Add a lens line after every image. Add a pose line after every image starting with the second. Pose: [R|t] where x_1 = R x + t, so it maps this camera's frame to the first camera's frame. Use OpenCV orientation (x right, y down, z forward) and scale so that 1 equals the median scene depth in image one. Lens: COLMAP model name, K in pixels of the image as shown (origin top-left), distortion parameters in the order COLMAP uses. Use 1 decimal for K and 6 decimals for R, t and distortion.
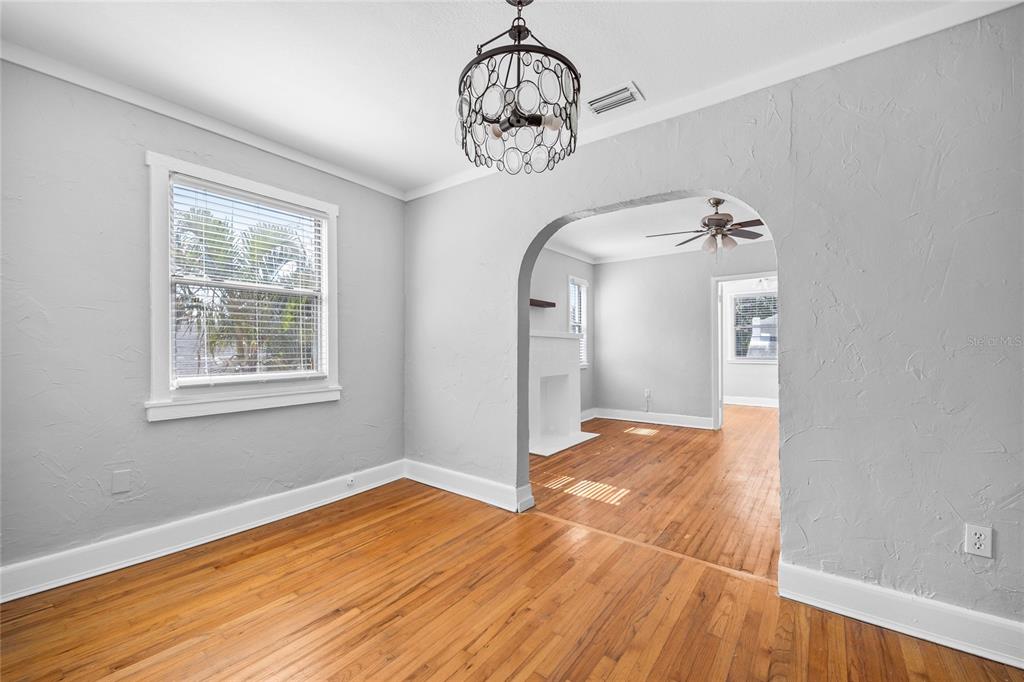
lens RADIAL K [[405.4, 0, 513.8], [0, 405.4, 345.0], [0, 0, 1]] dist [0.001815, -0.000027]
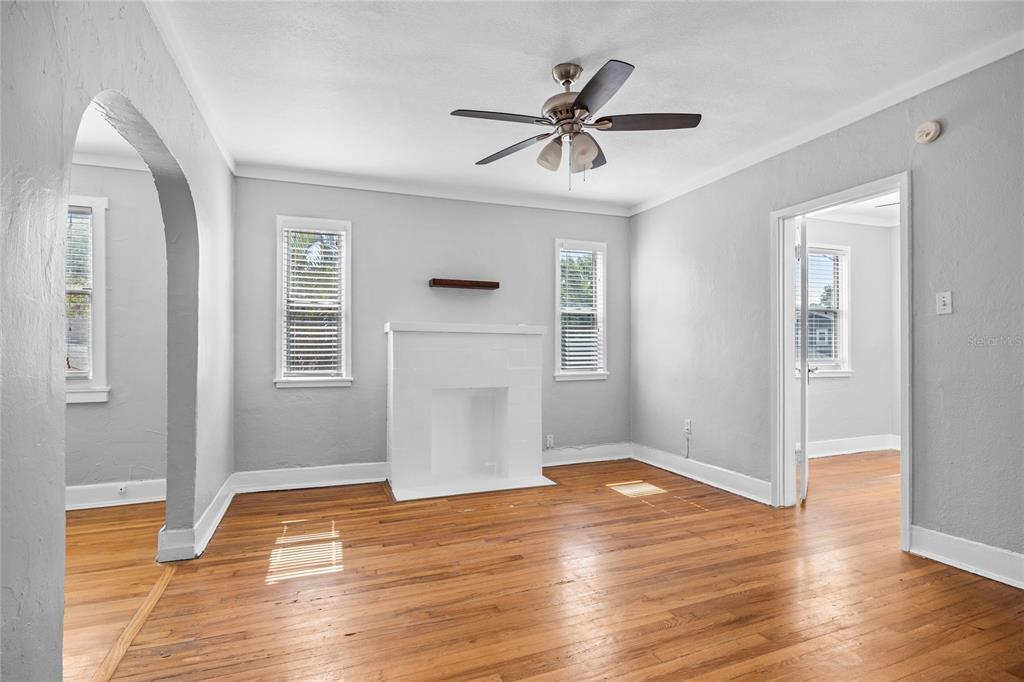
lens RADIAL K [[505.5, 0, 514.0], [0, 505.5, 343.9], [0, 0, 1]] dist [-0.007030, 0.000338]
pose [[0.848195, -0.002962, -0.529676, 0.766498], [0.001909, 0.999995, -0.002535, 0.003818], [0.529681, 0.001139, 0.848196, 0.386698]]
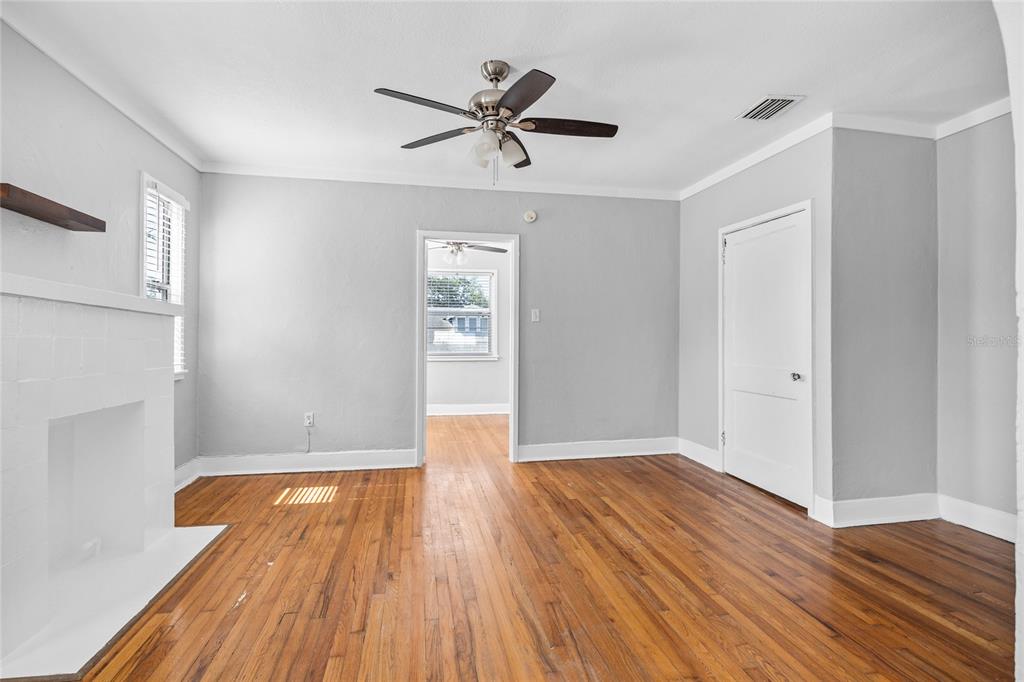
lens RADIAL K [[477.9, 0, 503.8], [0, 477.9, 337.0], [0, 0, 1]] dist [-0.009248, -0.000318]
pose [[0.678235, 0.014141, 0.734709, 0.037220], [-0.012152, 0.999894, -0.008027, 0.010041], [-0.734744, -0.003484, 0.678335, 0.536201]]
